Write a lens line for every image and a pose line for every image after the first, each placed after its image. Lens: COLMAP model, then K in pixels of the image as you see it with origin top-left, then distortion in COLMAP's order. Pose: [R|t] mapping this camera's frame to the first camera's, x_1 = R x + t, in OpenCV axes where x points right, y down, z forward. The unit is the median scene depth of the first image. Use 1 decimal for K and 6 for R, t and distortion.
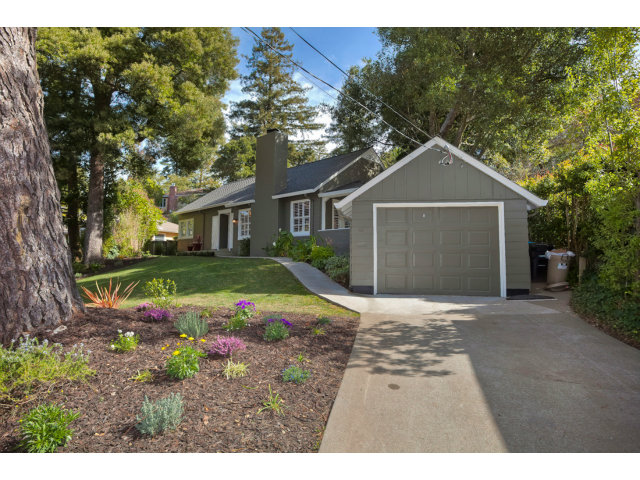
lens RADIAL K [[345.6, 0, 324.7], [0, 345.6, 237.7], [0, 0, 1]] dist [-0.037958, 0.003349]
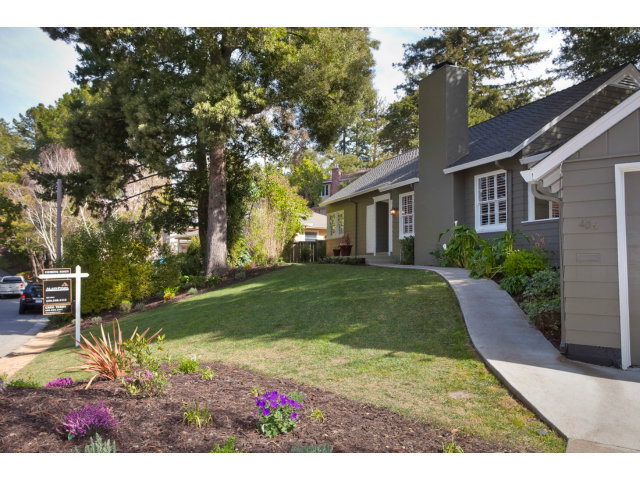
lens RADIAL K [[472.0, 0, 330.3], [0, 472.0, 232.3], [0, 0, 1]] dist [-0.005699, 0.012189]
pose [[0.898580, -0.028829, -0.437862, 0.030504], [0.030376, 0.999533, -0.003473, -0.008055], [0.437757, -0.010180, 0.899035, 0.115458]]
